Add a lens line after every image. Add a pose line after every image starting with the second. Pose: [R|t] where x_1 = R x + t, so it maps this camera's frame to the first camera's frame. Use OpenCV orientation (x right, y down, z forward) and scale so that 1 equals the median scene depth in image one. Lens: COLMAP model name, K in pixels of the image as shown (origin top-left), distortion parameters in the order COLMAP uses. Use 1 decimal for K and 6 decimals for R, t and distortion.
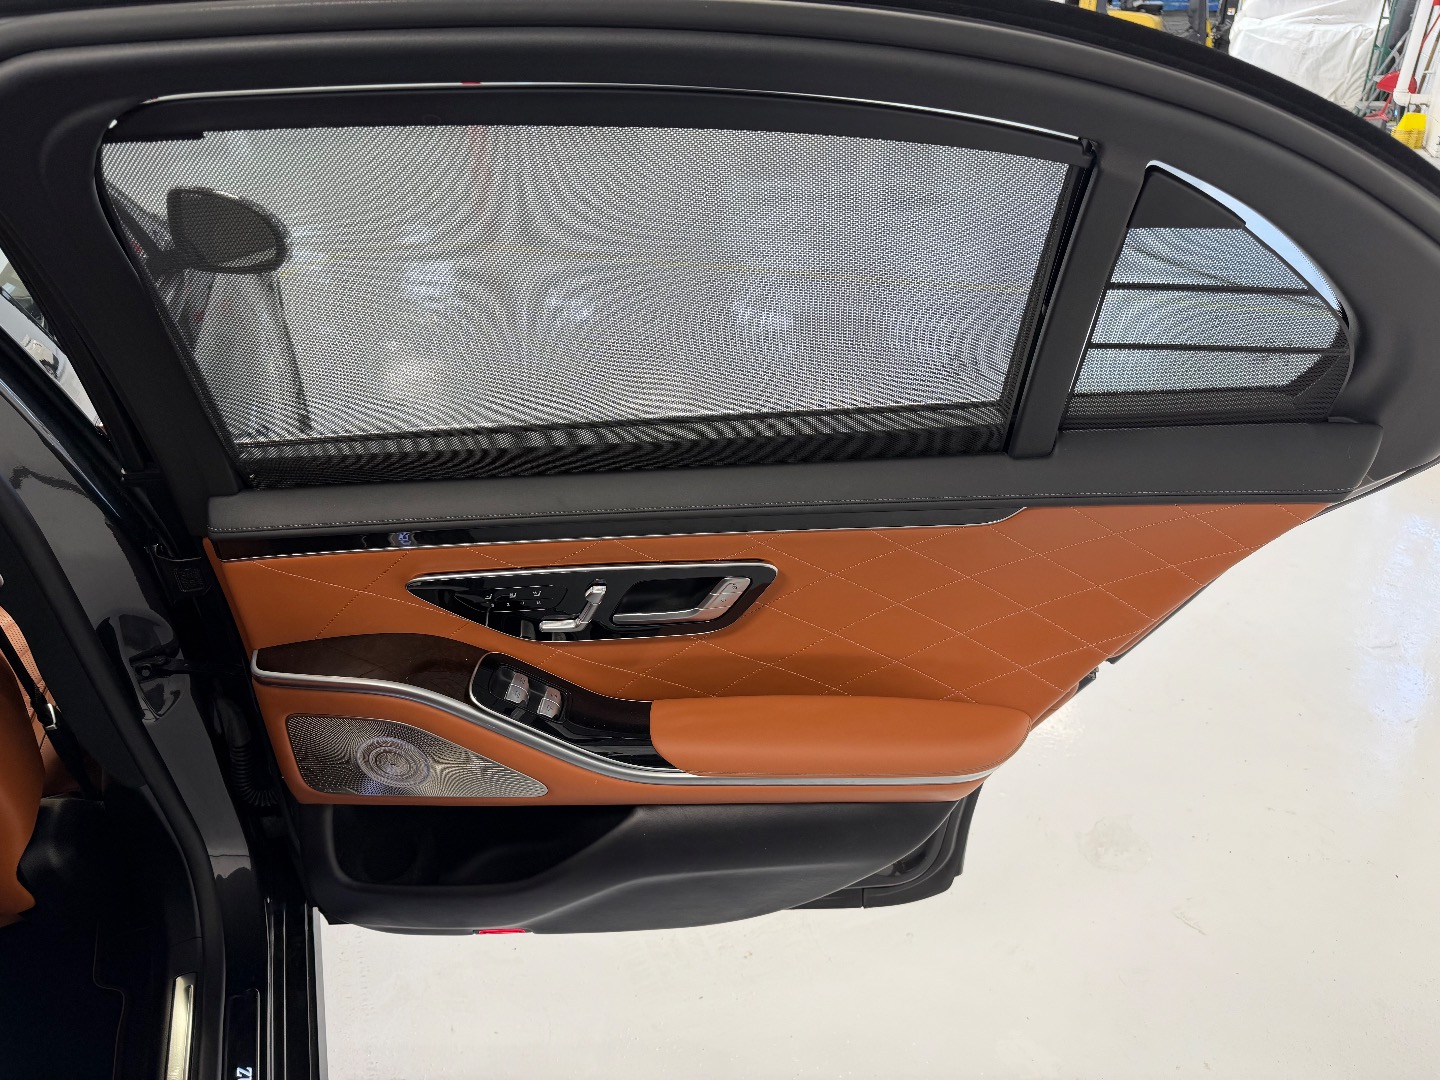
lens RADIAL K [[1052.7, 0, 720.0], [0, 1052.7, 540.0], [0, 0, 1]] dist [0.006080, 0.006082]
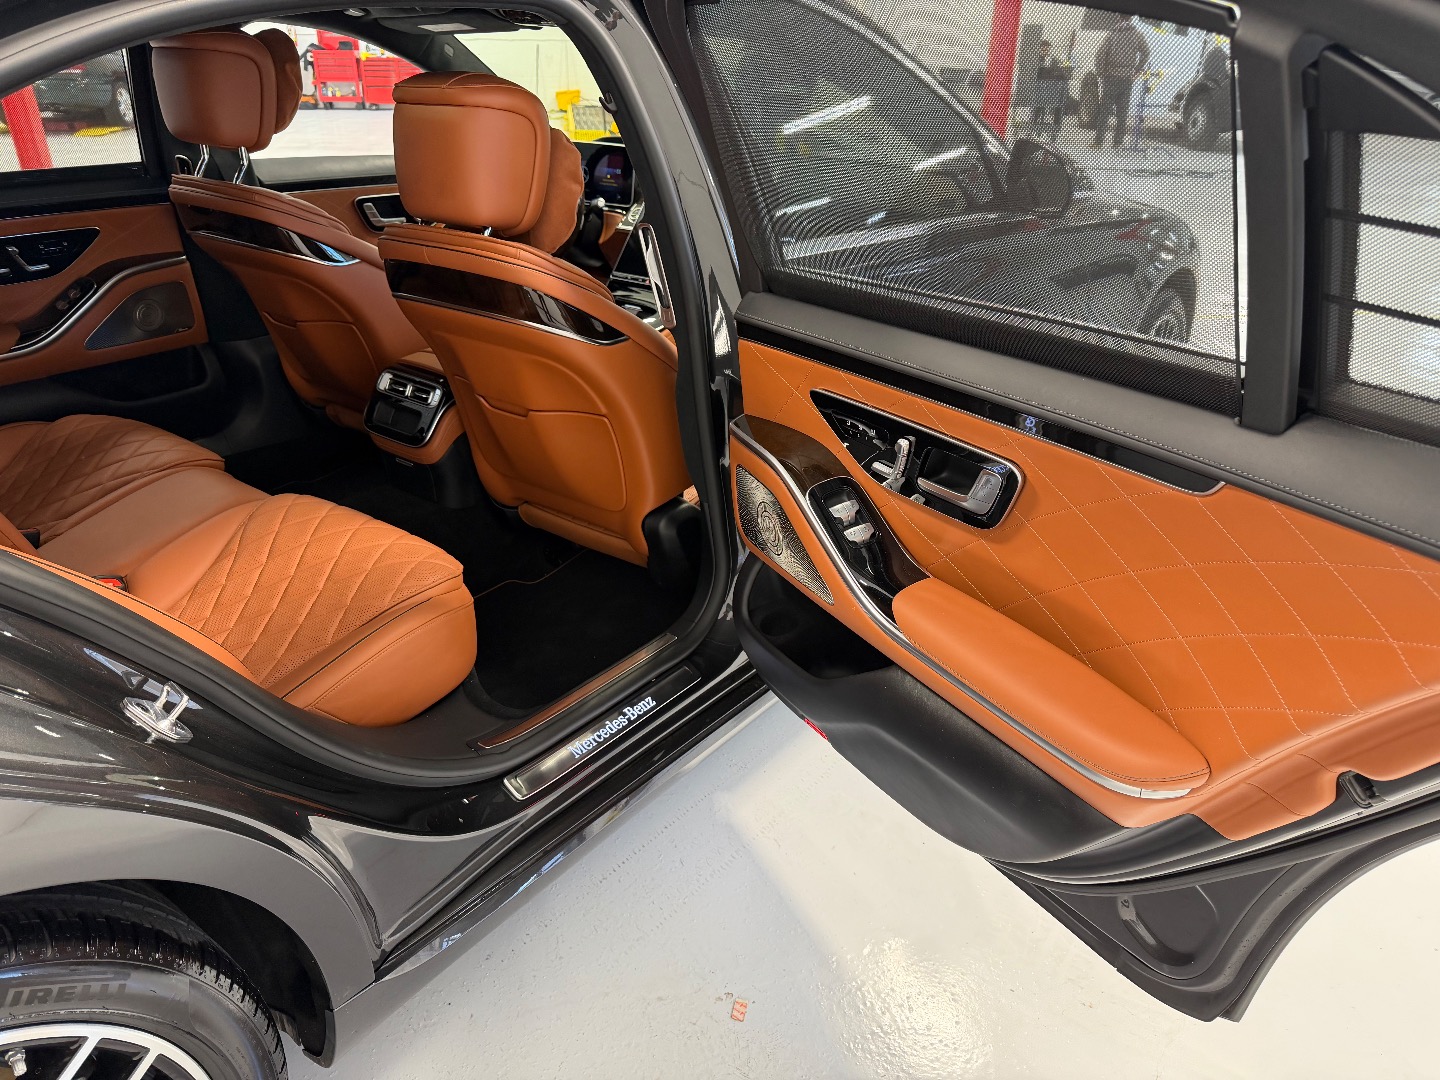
lens RADIAL K [[1052.7, 0, 720.0], [0, 1052.7, 540.0], [0, 0, 1]] dist [0.006080, 0.006082]
pose [[0.501706, 0.386762, -0.773761, 0.659702], [-0.416286, 0.892044, 0.175965, 0.022432], [0.758286, 0.233823, 0.608547, 0.178500]]
